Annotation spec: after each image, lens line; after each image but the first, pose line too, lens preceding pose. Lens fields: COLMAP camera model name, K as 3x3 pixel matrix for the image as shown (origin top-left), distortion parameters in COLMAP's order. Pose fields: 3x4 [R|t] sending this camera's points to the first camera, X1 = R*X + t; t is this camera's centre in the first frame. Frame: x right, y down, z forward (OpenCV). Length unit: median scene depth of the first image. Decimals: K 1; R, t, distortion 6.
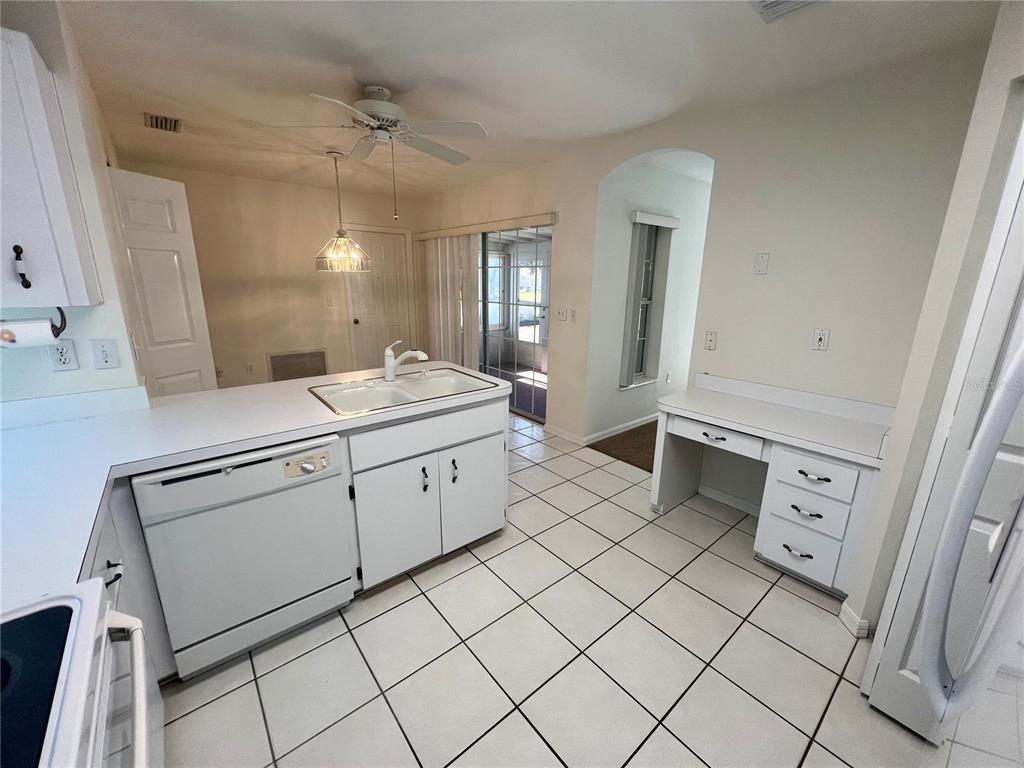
lens RADIAL K [[409.0, 0, 512.0], [0, 409.0, 384.0], [0, 0, 1]] dist [-0.000649, 0.000275]
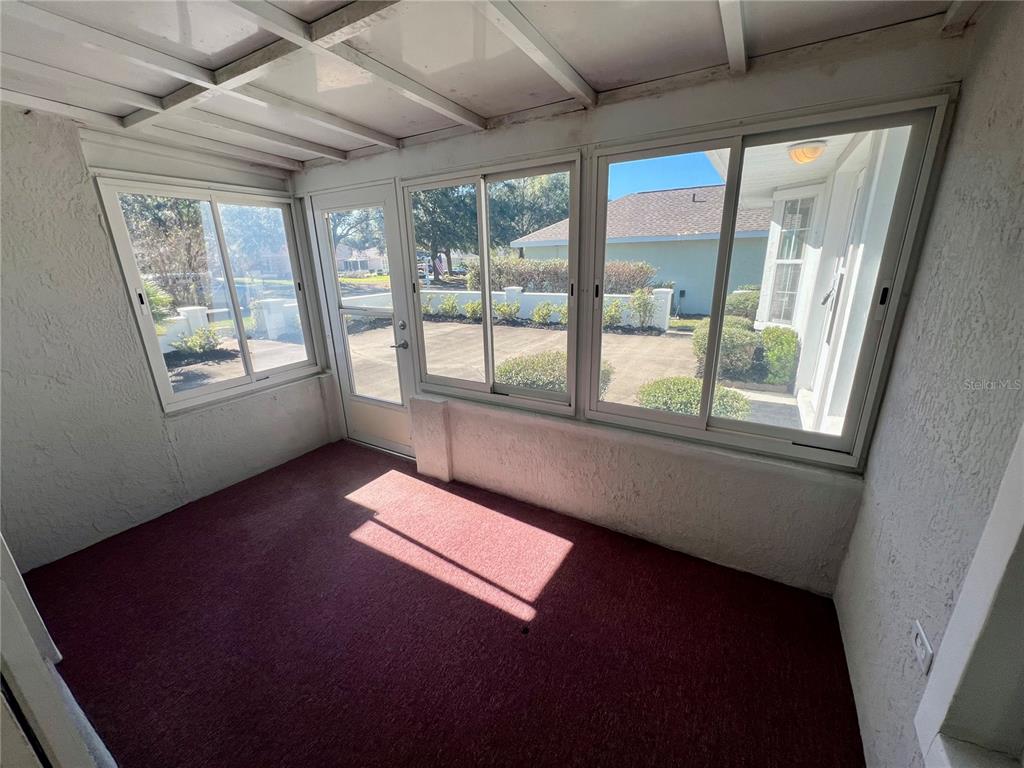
lens RADIAL K [[409.0, 0, 512.0], [0, 409.0, 384.0], [0, 0, 1]] dist [-0.000649, 0.000275]
pose [[0.942813, -0.130436, 0.306740, 0.064283], [0.116301, 0.991150, 0.063999, -0.190359], [-0.312373, -0.024665, 0.949639, 0.776638]]
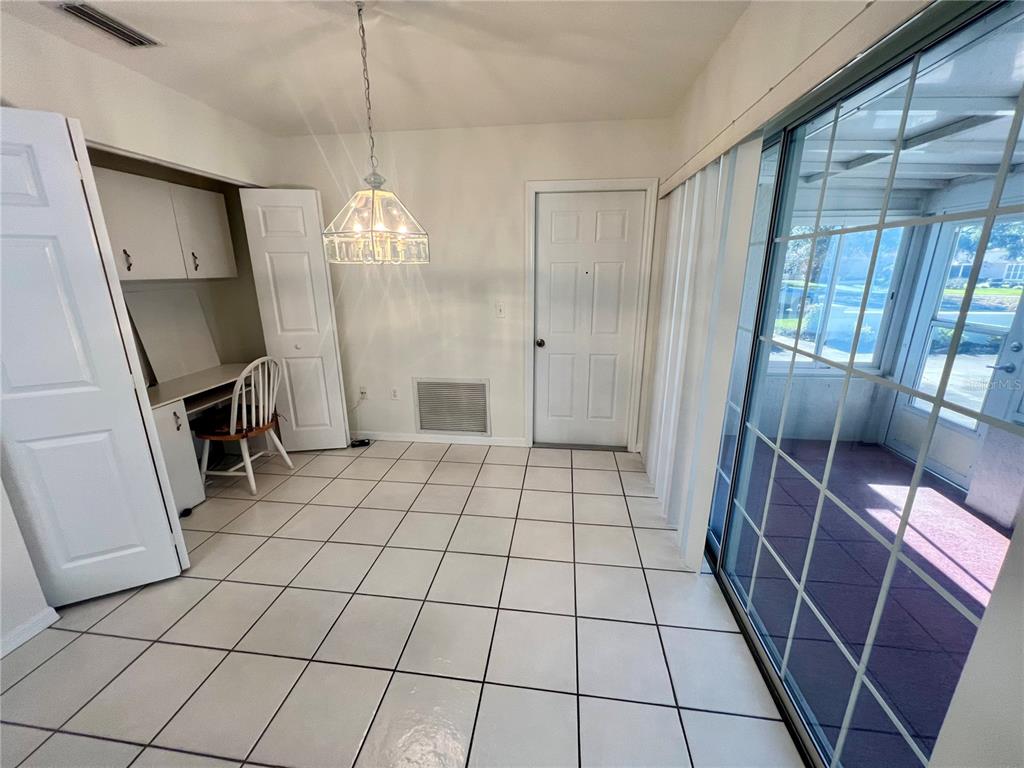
lens RADIAL K [[409.0, 0, 512.0], [0, 409.0, 384.0], [0, 0, 1]] dist [-0.000649, 0.000275]
pose [[0.682757, 0.183109, -0.707329, 0.044363], [-0.168794, 0.981429, 0.091136, -0.146022], [0.710881, 0.057170, 0.700985, 0.552704]]
